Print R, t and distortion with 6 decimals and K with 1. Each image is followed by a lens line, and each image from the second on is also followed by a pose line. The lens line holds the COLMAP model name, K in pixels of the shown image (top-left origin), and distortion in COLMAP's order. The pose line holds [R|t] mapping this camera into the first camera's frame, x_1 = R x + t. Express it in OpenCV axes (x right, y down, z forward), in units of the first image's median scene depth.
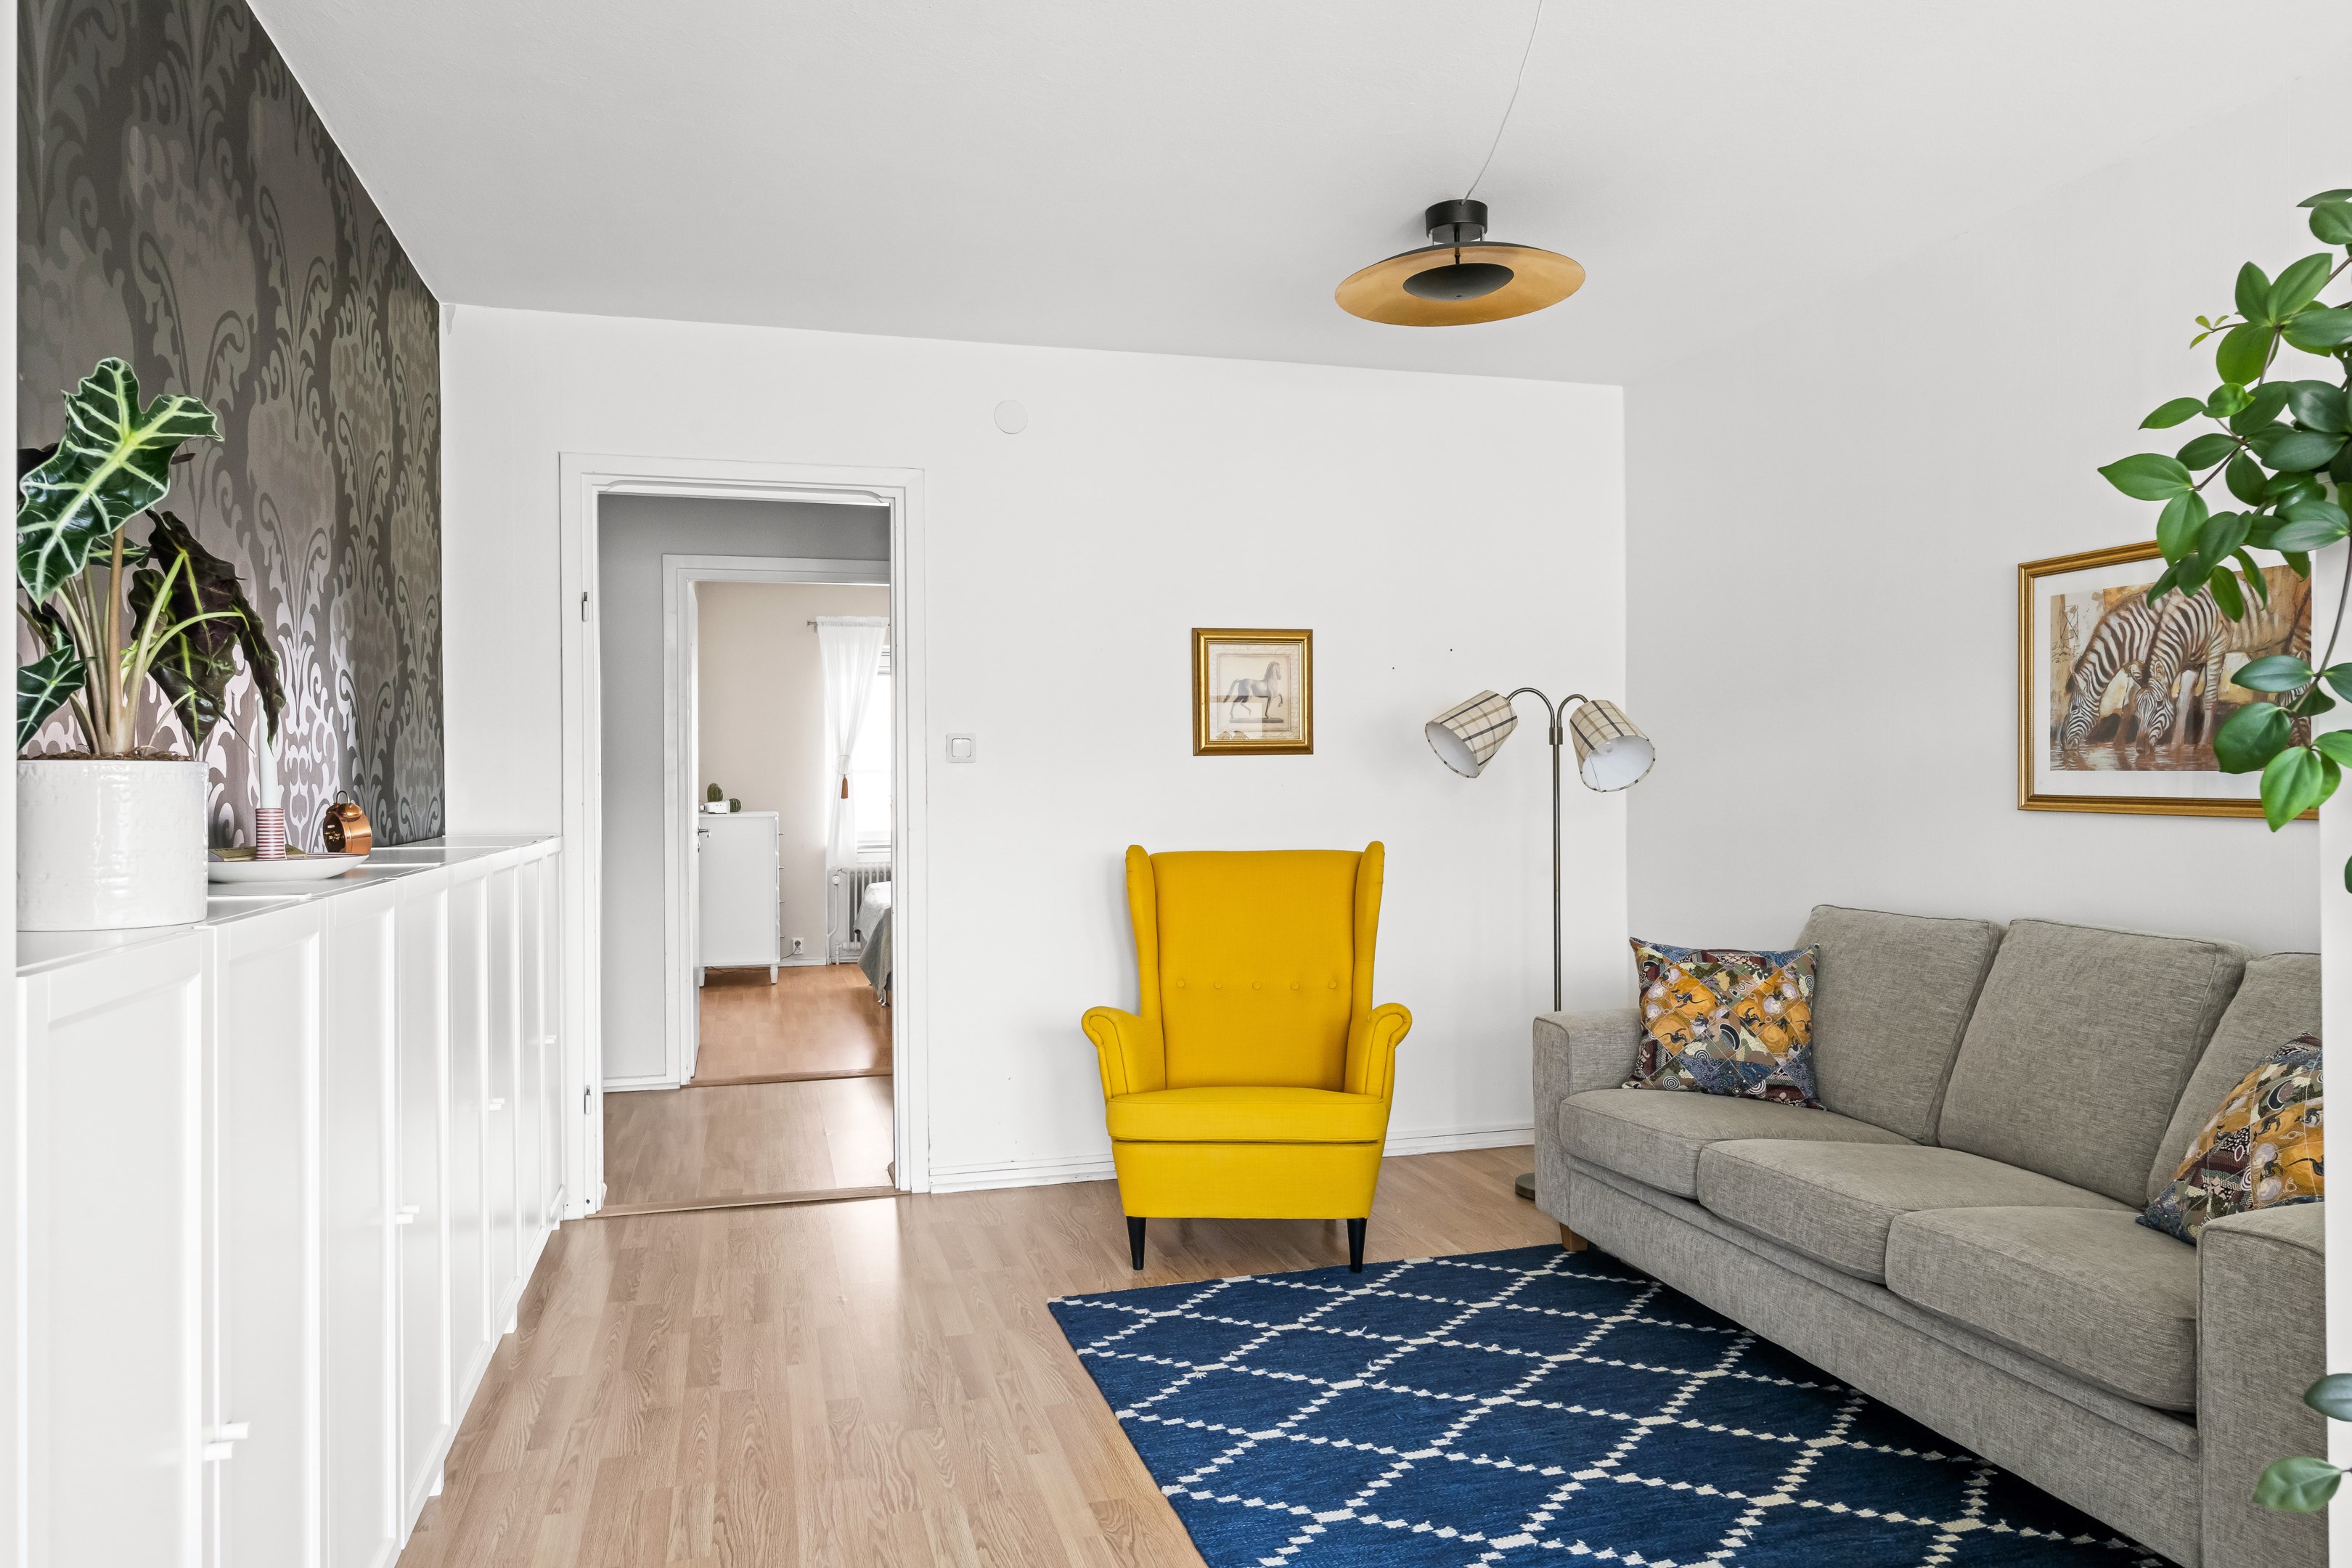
lens RADIAL K [[1571.0, 0, 1188.7], [0, 1571.0, 775.7], [0, 0, 1]] dist [-0.006077, -0.001143]
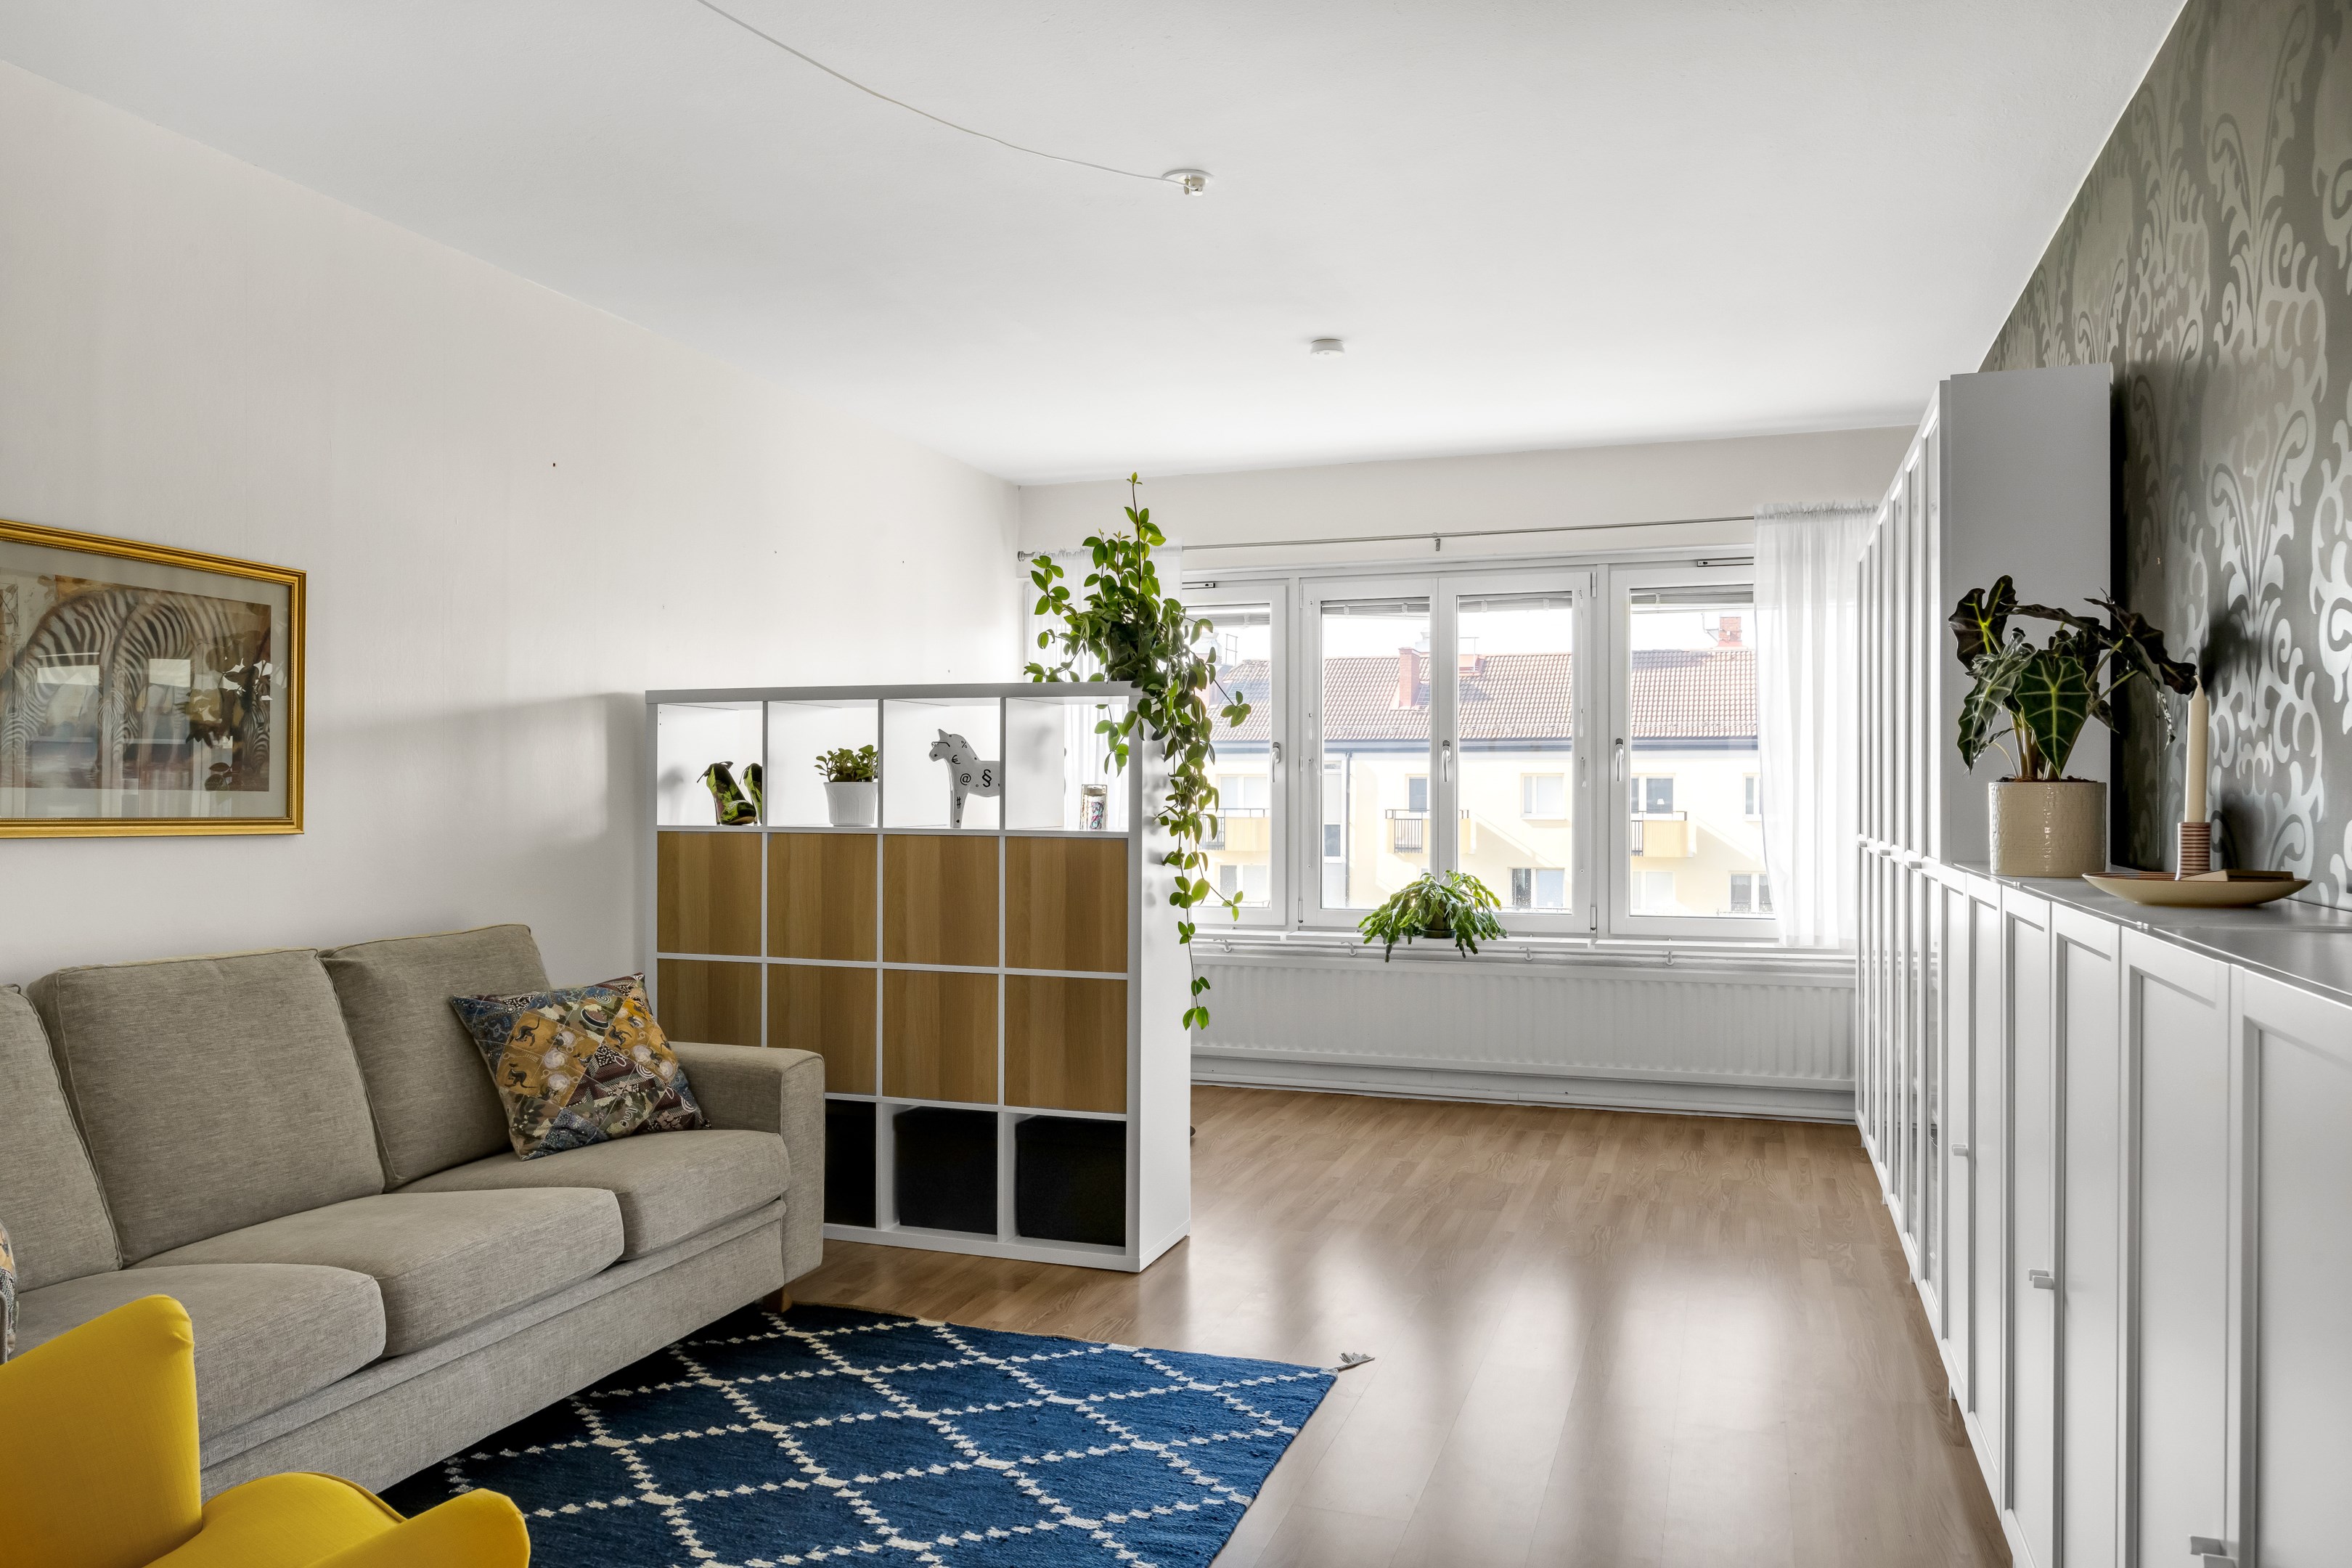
lens RADIAL K [[1590.7, 0, 1188.5], [0, 1590.7, 795.6], [0, 0, 1]] dist [-0.014150, -0.000014]
pose [[-0.827612, 0.005040, 0.561278, -0.526245], [0.000027, 0.999960, -0.008939, 0.011136], [-0.561301, -0.007382, -0.827579, 1.762658]]
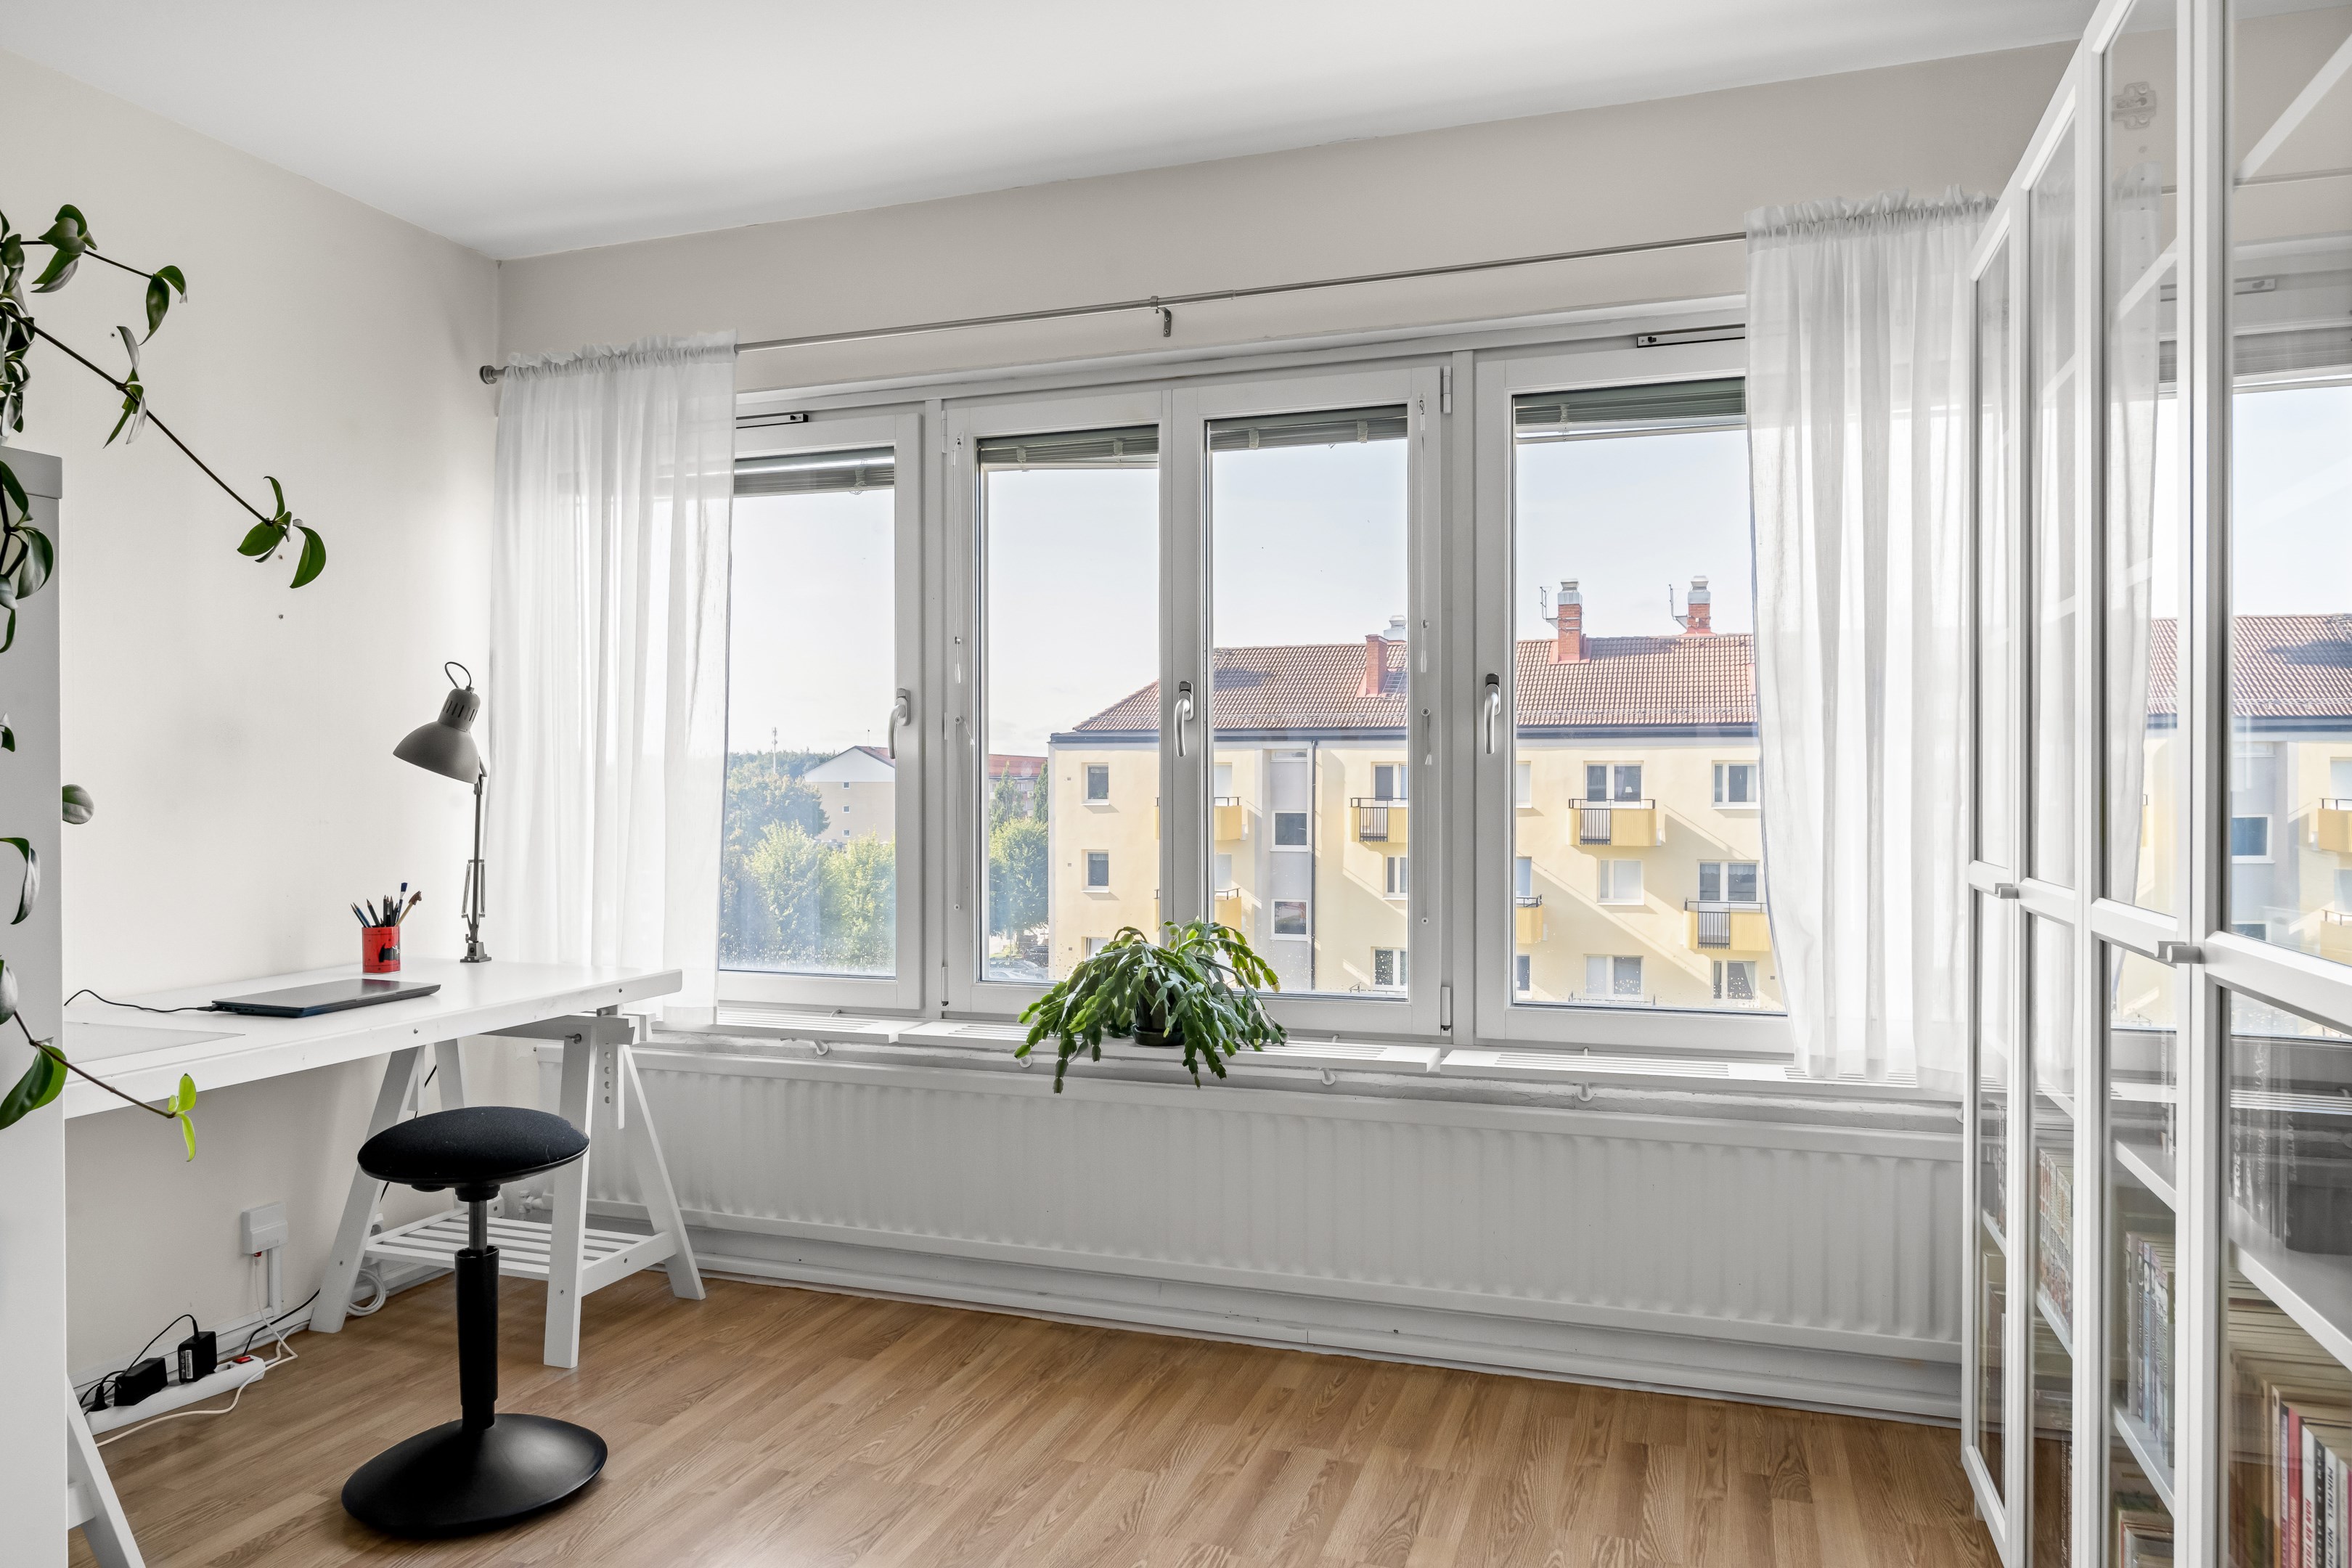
lens RADIAL K [[1541.7, 0, 1174.7], [0, 1541.7, 790.2], [0, 0, 1]] dist [-0.005183, -0.004730]
pose [[-0.828011, 0.003808, 0.560698, -0.416200], [0.001199, 0.999987, -0.005021, 0.008340], [-0.560710, -0.003485, -0.828005, 1.361207]]
